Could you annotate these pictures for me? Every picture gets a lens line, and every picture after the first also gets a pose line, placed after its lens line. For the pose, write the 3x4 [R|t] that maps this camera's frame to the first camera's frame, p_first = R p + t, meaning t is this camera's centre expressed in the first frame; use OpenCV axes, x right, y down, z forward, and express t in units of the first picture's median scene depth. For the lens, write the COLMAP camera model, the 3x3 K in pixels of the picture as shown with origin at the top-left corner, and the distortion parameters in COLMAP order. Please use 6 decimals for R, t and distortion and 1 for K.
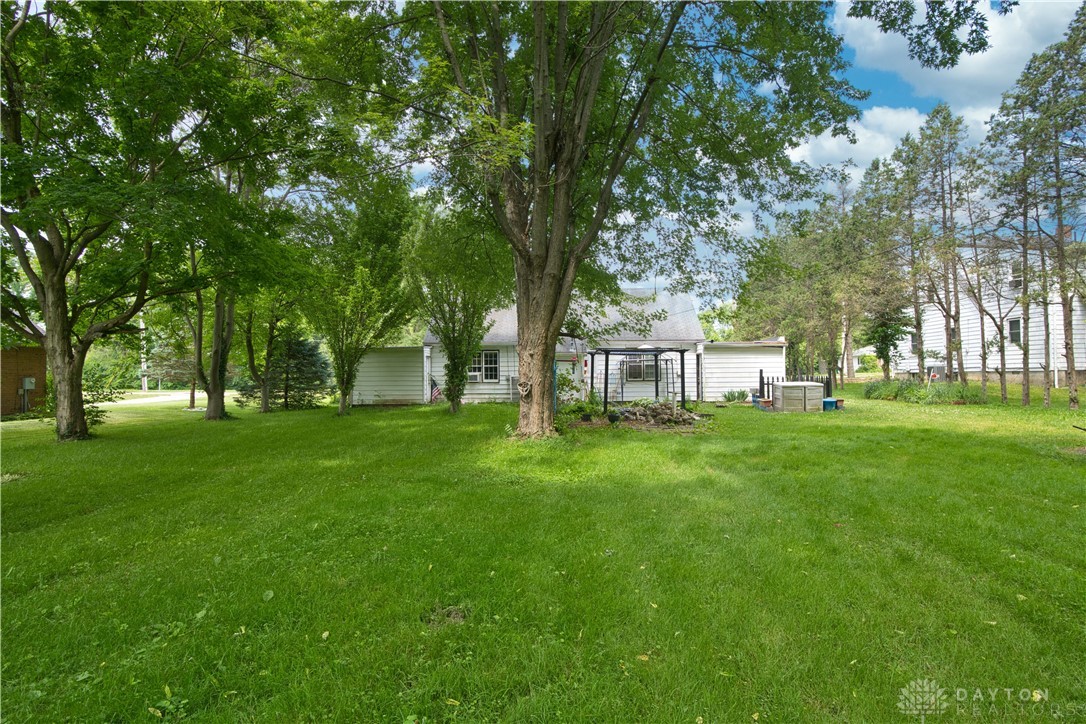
lens RADIAL K [[538.3, 0, 545.4], [0, 538.3, 362.7], [0, 0, 1]] dist [-0.025764, 0.000020]
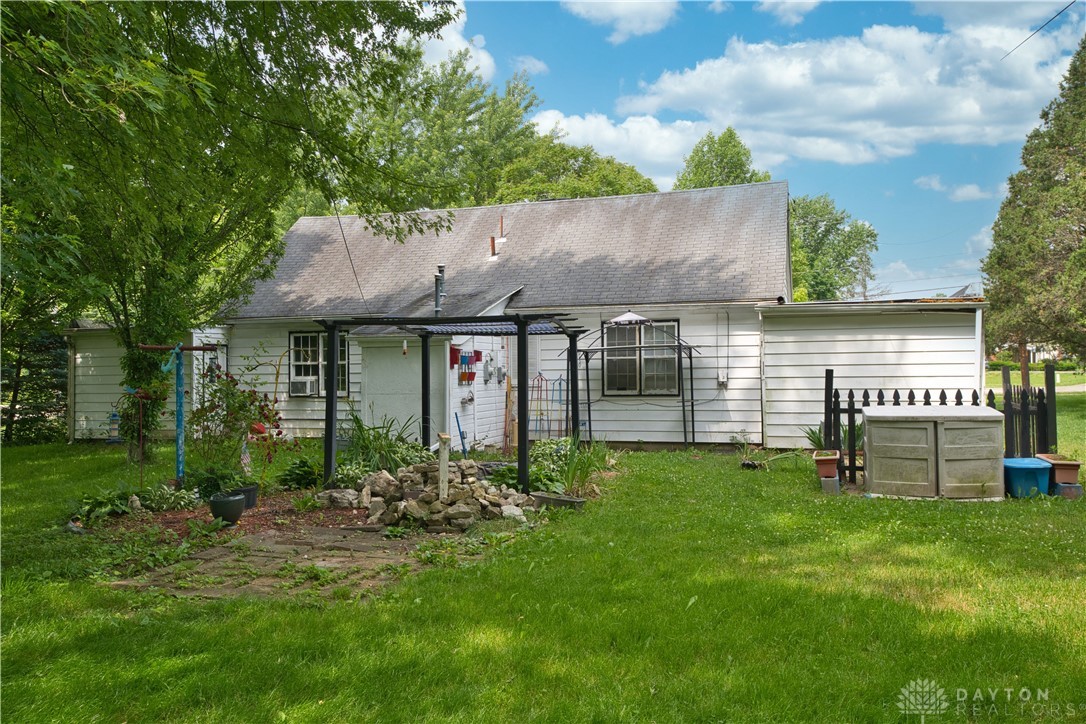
lens RADIAL K [[863.9, 0, 544.1], [0, 863.9, 359.9], [0, 0, 1]] dist [0.038544, 0.002636]
pose [[0.959533, -0.004618, -0.281558, 0.376668], [0.004946, 0.999988, 0.000453, 0.005016], [0.281552, -0.001828, 0.959544, 0.385172]]
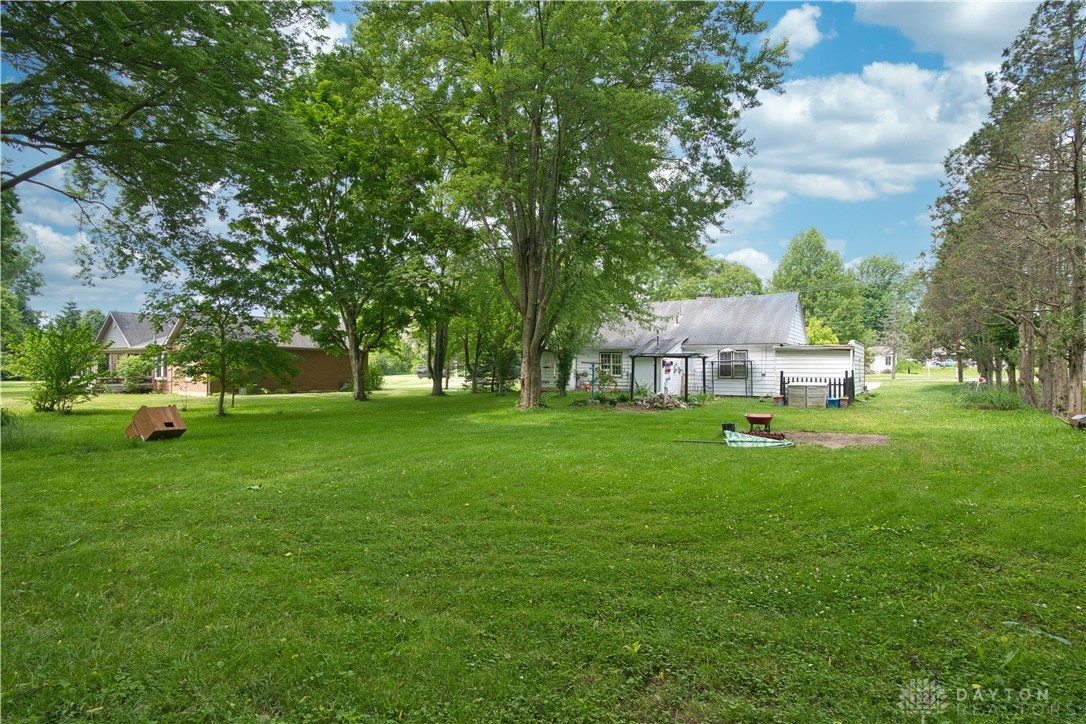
lens RADIAL K [[578.8, 0, 546.7], [0, 578.8, 360.4], [0, 0, 1]] dist [-0.005617, -0.000165]
pose [[0.848745, 0.007066, -0.528754, 0.626523], [-0.000698, 0.999925, 0.012242, -0.025920], [0.528801, -0.010021, 0.848687, -0.352509]]
